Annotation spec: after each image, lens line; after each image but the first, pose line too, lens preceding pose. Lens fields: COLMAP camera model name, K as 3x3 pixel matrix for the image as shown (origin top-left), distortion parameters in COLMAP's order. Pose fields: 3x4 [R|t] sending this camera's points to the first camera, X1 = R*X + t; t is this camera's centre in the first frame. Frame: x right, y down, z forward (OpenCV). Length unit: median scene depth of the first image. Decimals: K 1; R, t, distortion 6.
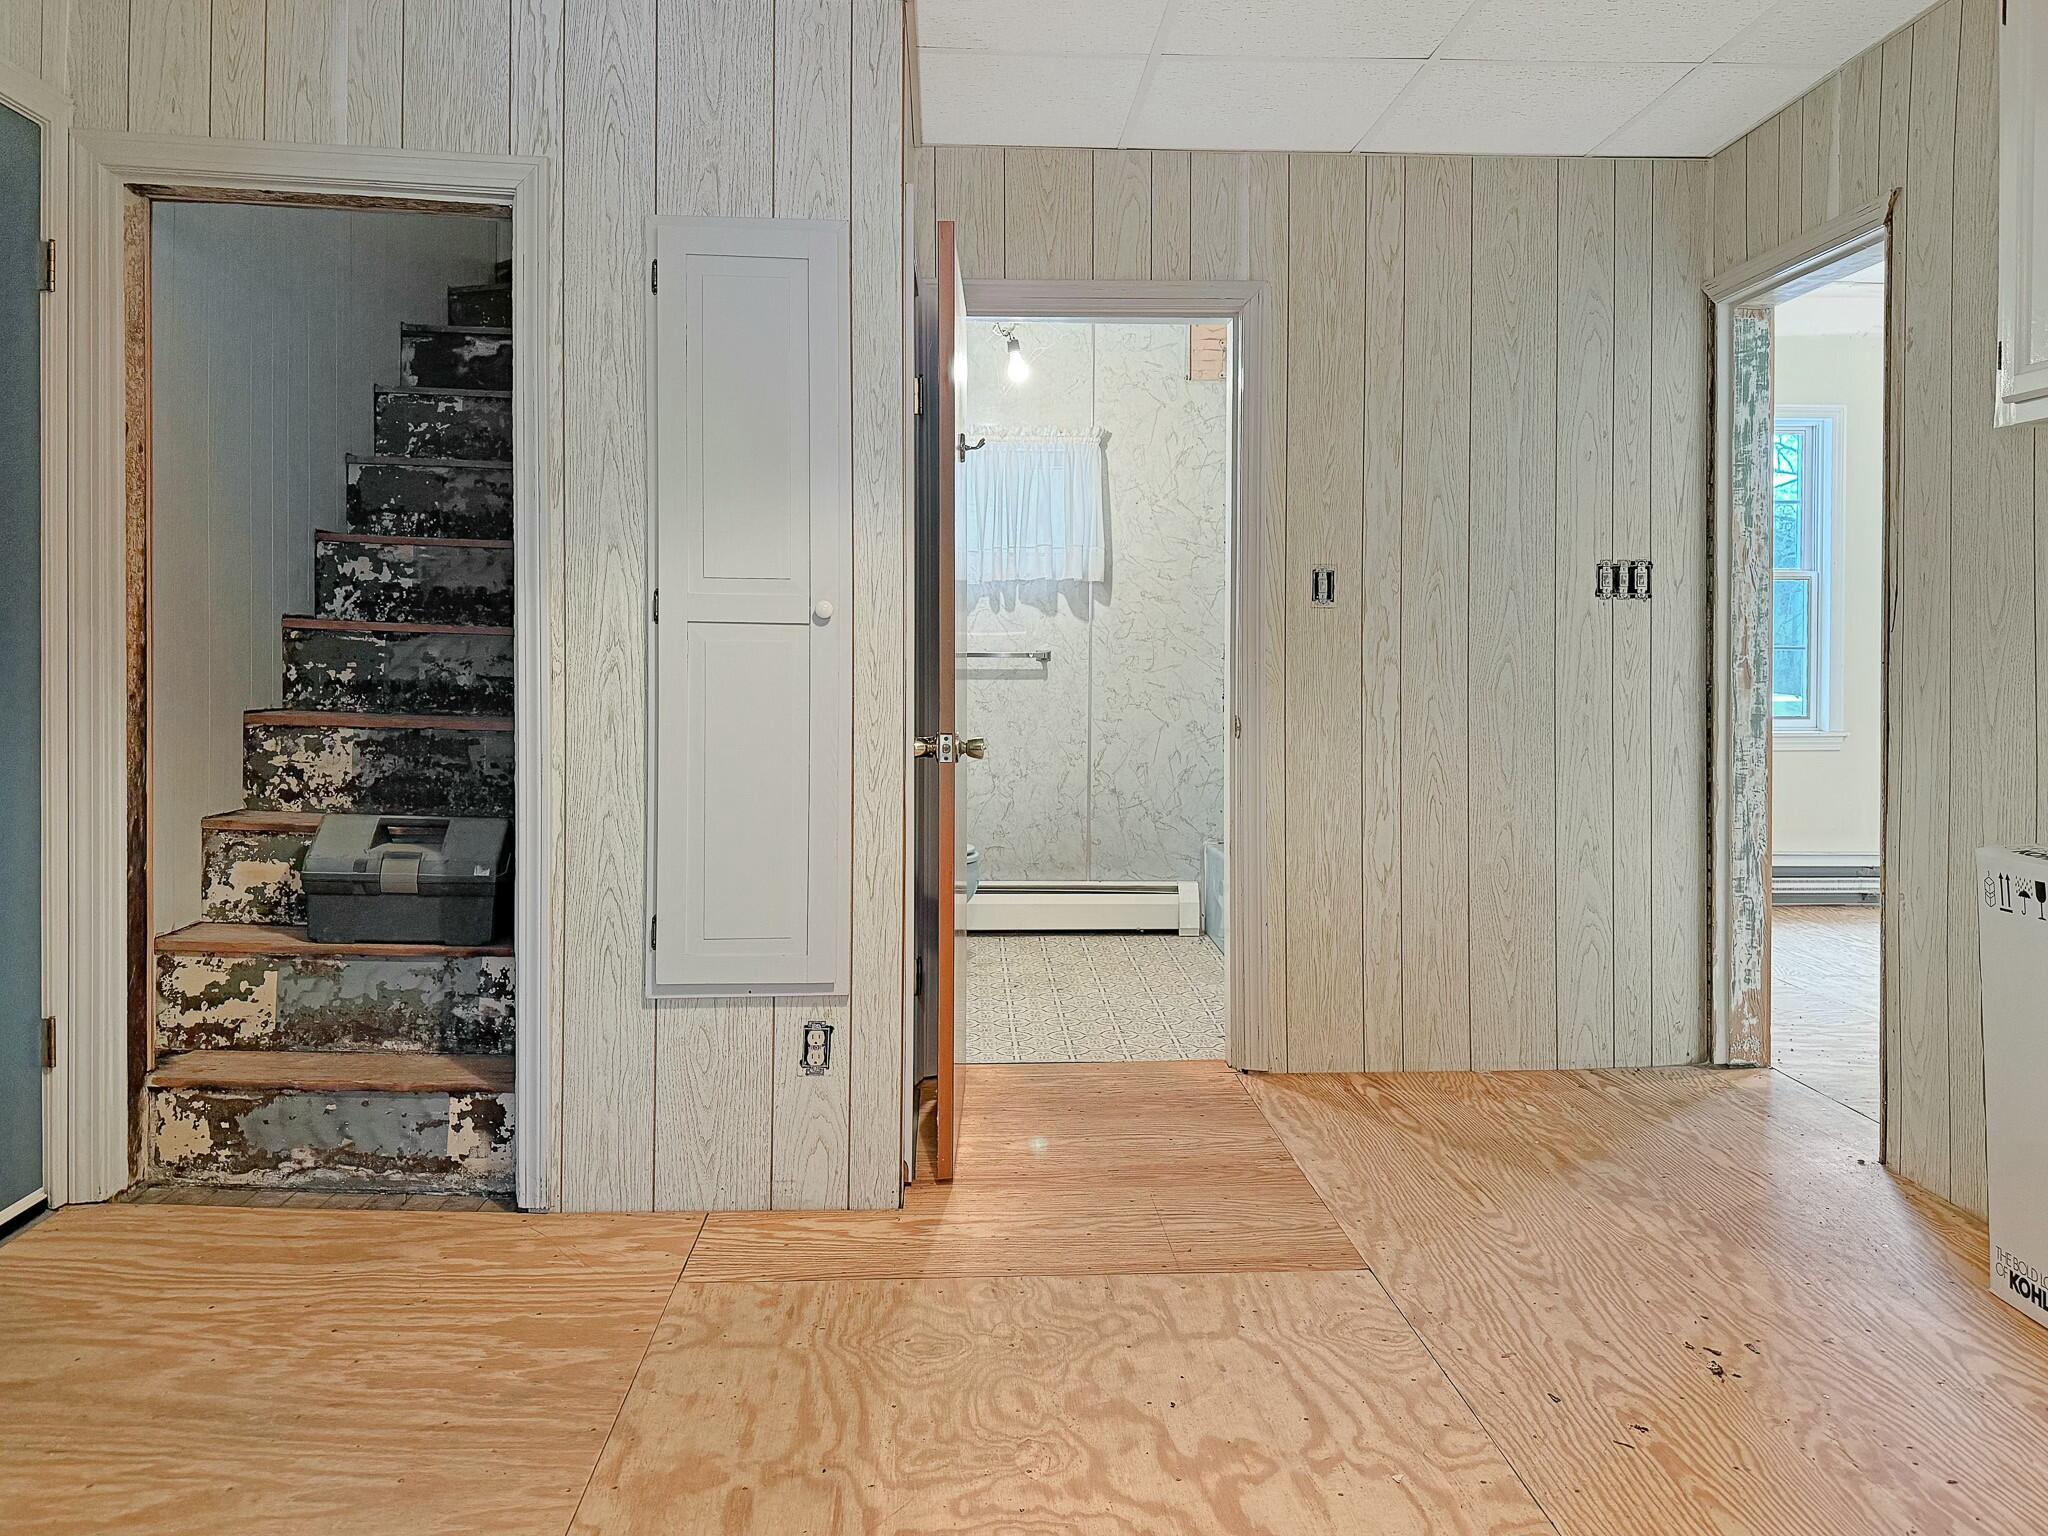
lens RADIAL K [[1507.6, 0, 1017.2], [0, 1507.6, 764.0], [0, 0, 1]] dist [0.006784, -0.006002]
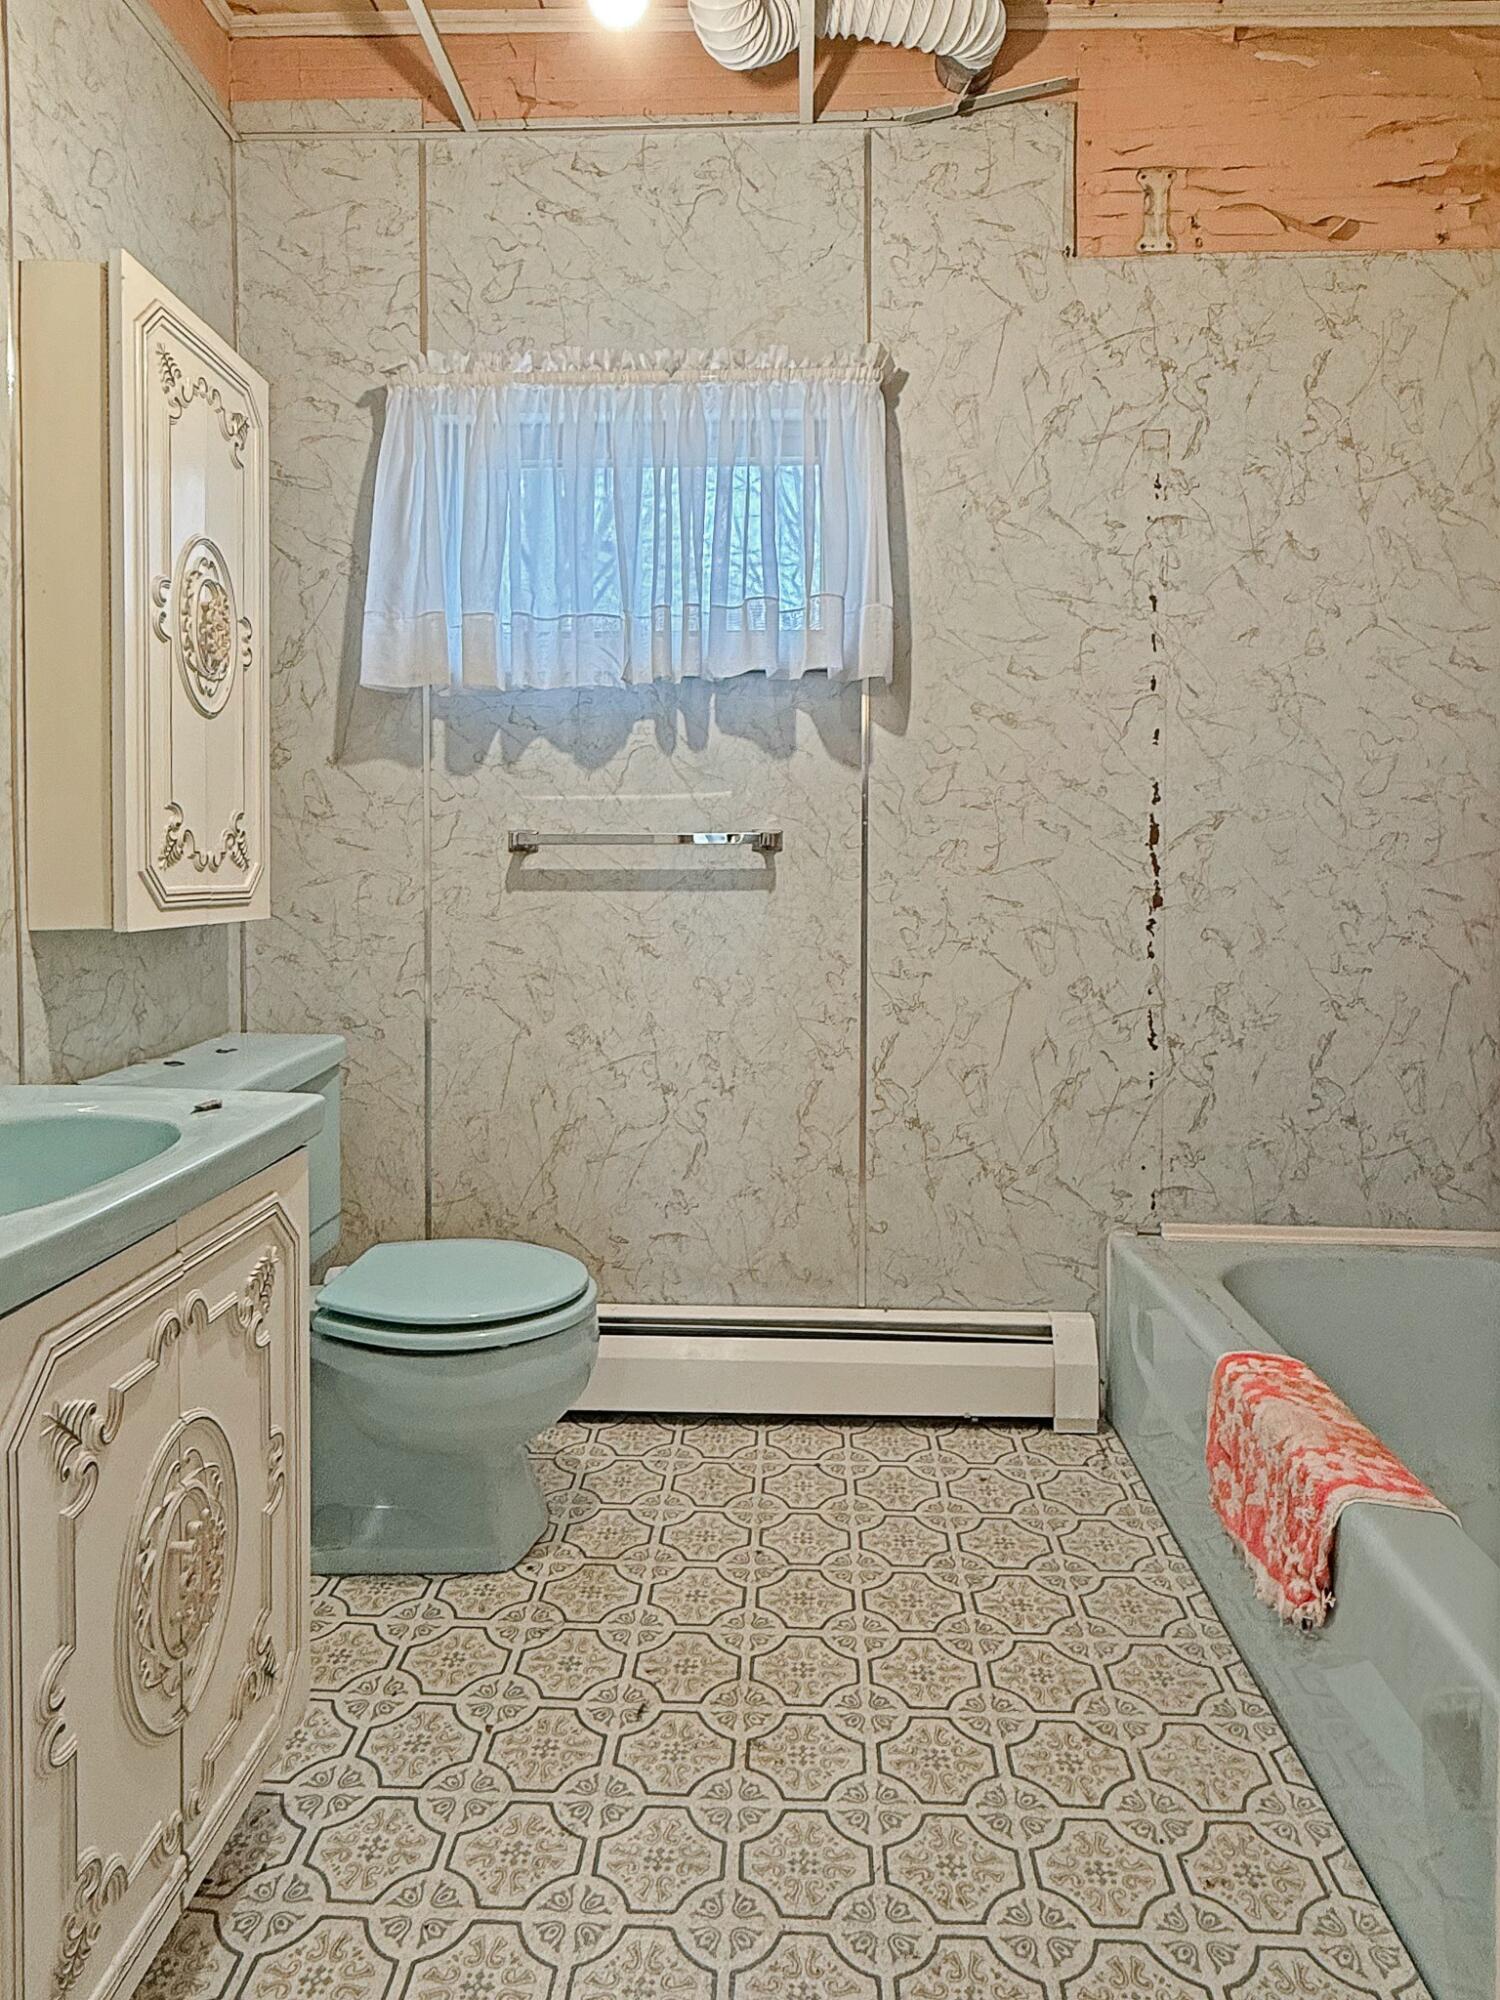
lens RADIAL K [[1189.0, 0, 754.3], [0, 1189.0, 986.7], [0, 0, 1]] dist [-0.006782, 0.004261]
pose [[0.997075, -0.000734, -0.076431, 0.042495], [-0.000171, 0.999930, -0.011835, -0.020870], [0.076434, 0.011813, 0.997005, 0.622198]]
